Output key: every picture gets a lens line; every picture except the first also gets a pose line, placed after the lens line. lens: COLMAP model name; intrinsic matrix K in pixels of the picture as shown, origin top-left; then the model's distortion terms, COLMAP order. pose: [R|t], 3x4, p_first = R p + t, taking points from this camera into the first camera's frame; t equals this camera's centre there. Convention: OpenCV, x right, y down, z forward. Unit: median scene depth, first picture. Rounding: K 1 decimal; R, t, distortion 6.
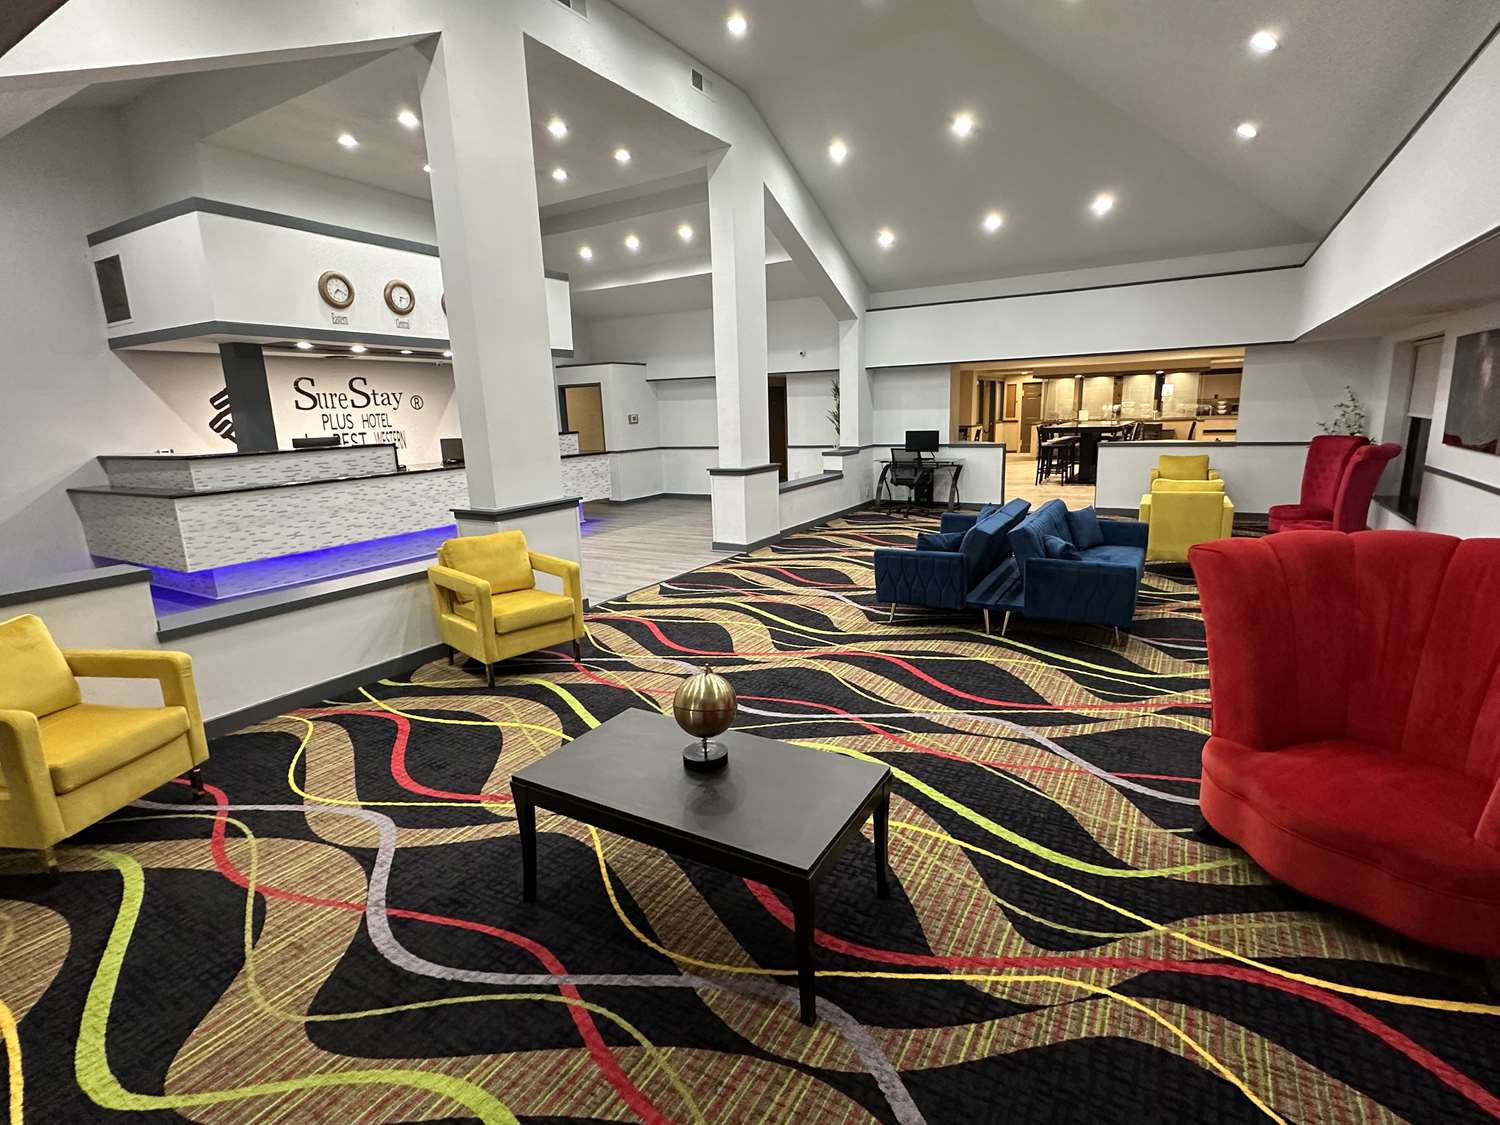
lens RADIAL K [[730.3, 0, 750.8], [0, 730.3, 568.7], [0, 0, 1]] dist [-0.003060, -0.000167]
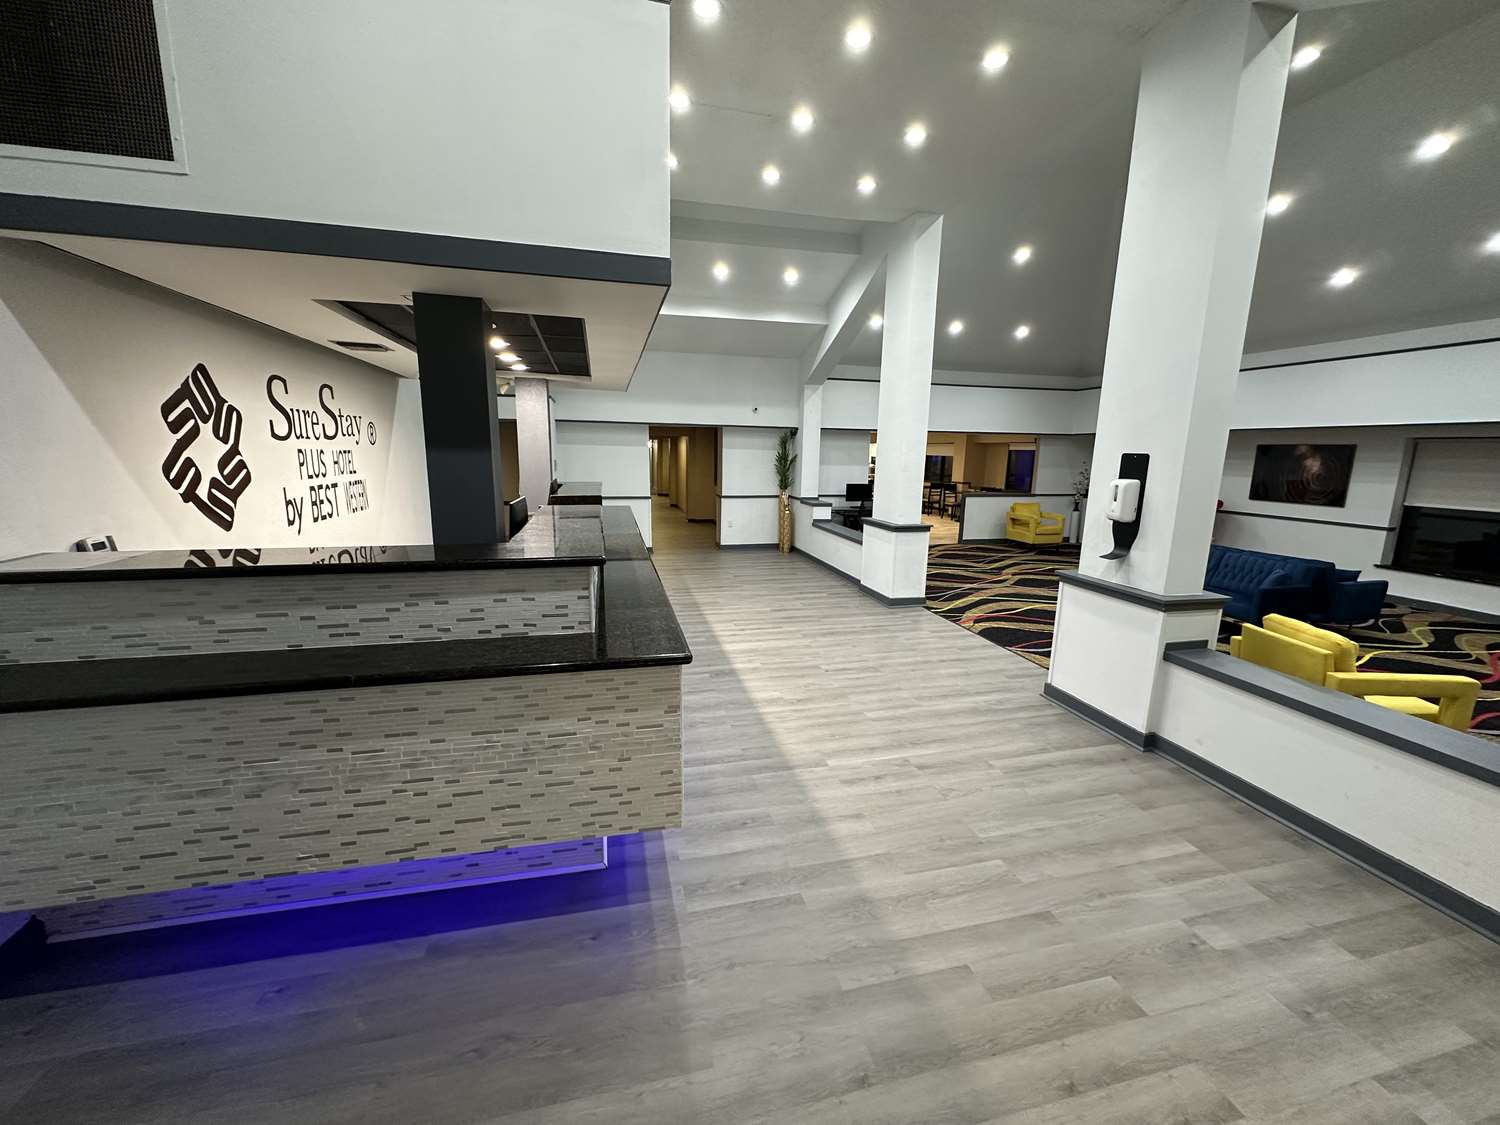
lens RADIAL K [[598.6, 0, 750.9], [0, 598.6, 562.4], [0, 0, 1]] dist [-0.001901, -0.000134]
pose [[0.713474, -0.086046, 0.695378, -1.128640], [0.110861, 0.993793, 0.009225, -0.171557], [-0.691856, 0.070508, 0.718585, 0.818000]]
